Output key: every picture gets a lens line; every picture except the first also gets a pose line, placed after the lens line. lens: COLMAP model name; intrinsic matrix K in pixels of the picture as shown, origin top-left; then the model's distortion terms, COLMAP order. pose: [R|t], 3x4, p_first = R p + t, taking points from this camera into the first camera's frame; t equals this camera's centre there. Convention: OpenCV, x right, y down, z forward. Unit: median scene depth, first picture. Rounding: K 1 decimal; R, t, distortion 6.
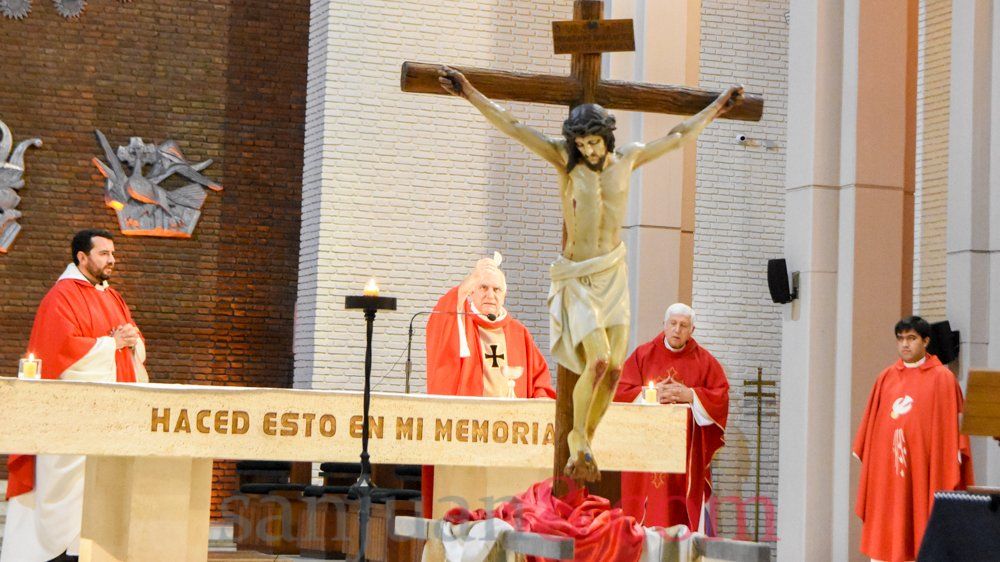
lens RADIAL K [[2474.7, 0, 521.9], [0, 2474.7, 198.1], [0, 0, 1]] dist [0.232643, 0.043649]
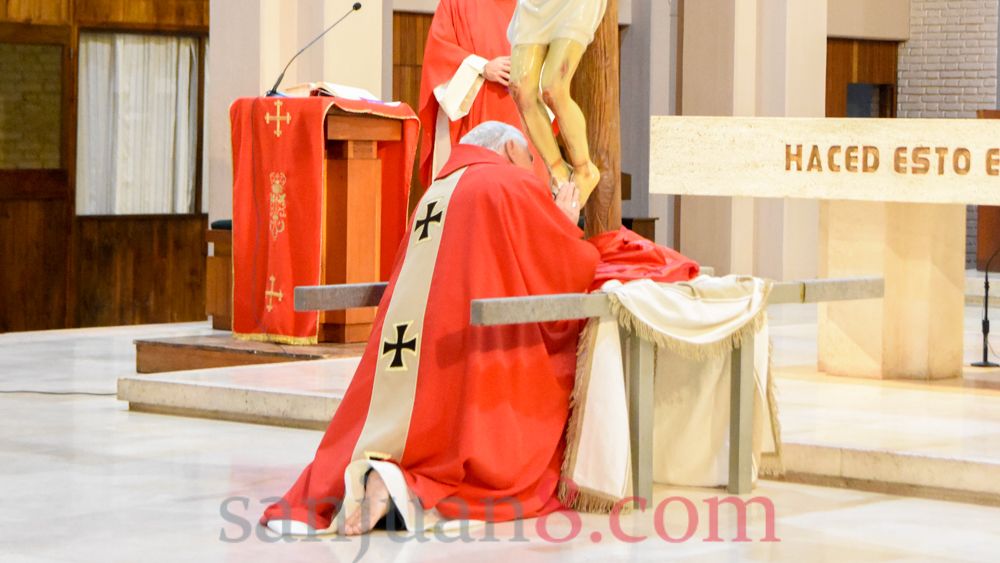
lens RADIAL K [[2893.2, 0, 501.6], [0, 2893.2, 169.7], [0, 0, 1]] dist [0.122475, 1.326714]
pose [[0.481577, -0.014541, -0.876283, 0.700303], [0.093273, 0.995034, 0.034749, 0.047391], [0.871426, -0.098468, 0.480542, 0.409630]]
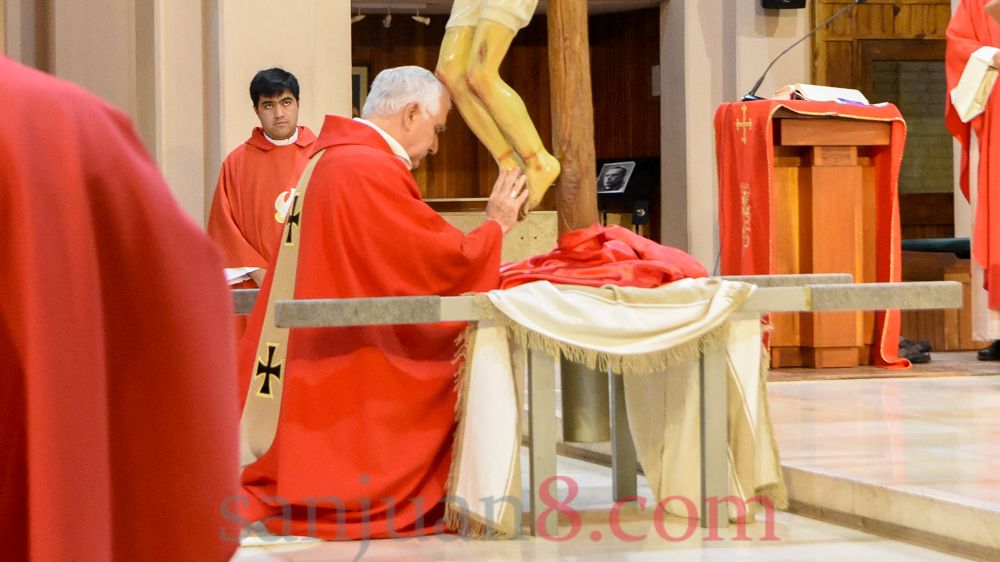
lens RADIAL K [[3019.4, 0, 309.0], [0, 3019.4, 141.2], [0, 0, 1]] dist [0.010587, 1.197213]
pose [[-0.077838, -0.042619, -0.996055, 0.768901], [0.112005, 0.992387, -0.051215, 0.103562], [0.990654, -0.115550, -0.072472, 0.806105]]
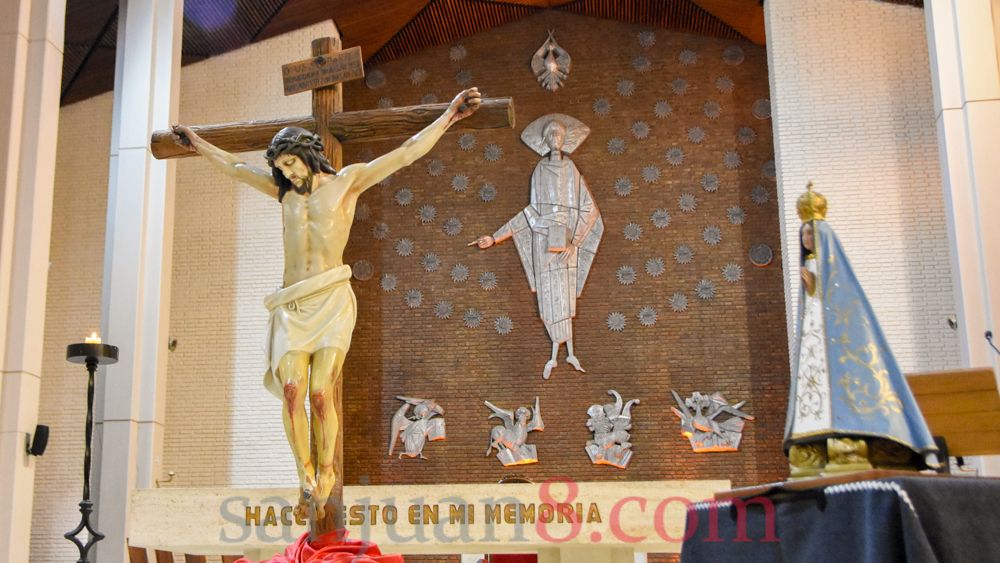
lens RADIAL K [[1257.4, 0, 386.0], [0, 1257.4, 293.6], [0, 0, 1]] dist [-0.025987, 0.029893]
pose [[0.856158, -0.154234, -0.493158, 0.233907], [0.080821, 0.982638, -0.167007, 0.089005], [0.510353, 0.103127, 0.853759, 0.484562]]
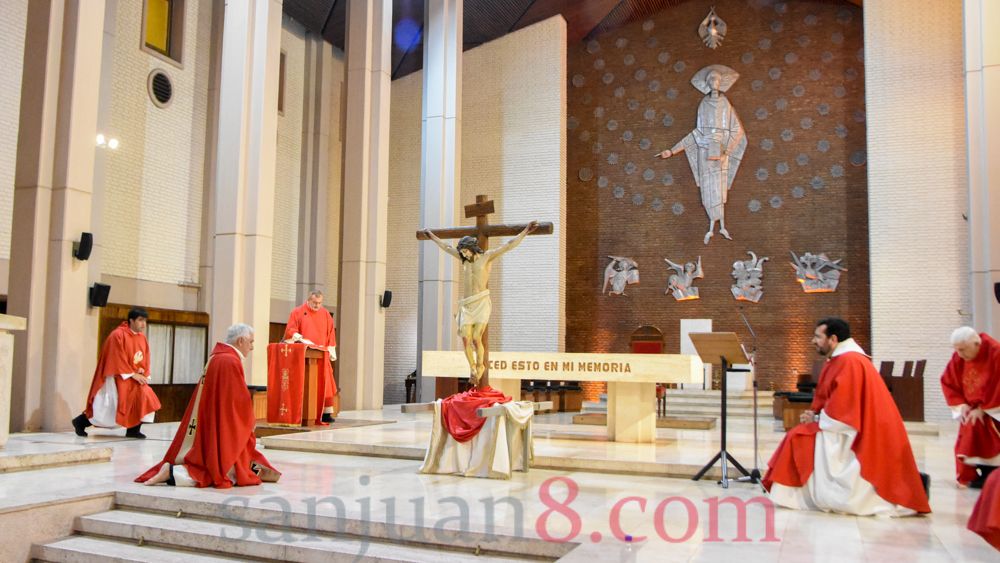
lens RADIAL K [[903.8, 0, 382.4], [0, 903.8, 292.6], [0, 0, 1]] dist [-0.117561, 0.113243]
pose [[0.681677, -0.075909, -0.727704, 0.511662], [0.074791, 0.996623, -0.033900, 0.035460], [0.727820, -0.031317, 0.685053, 0.240848]]
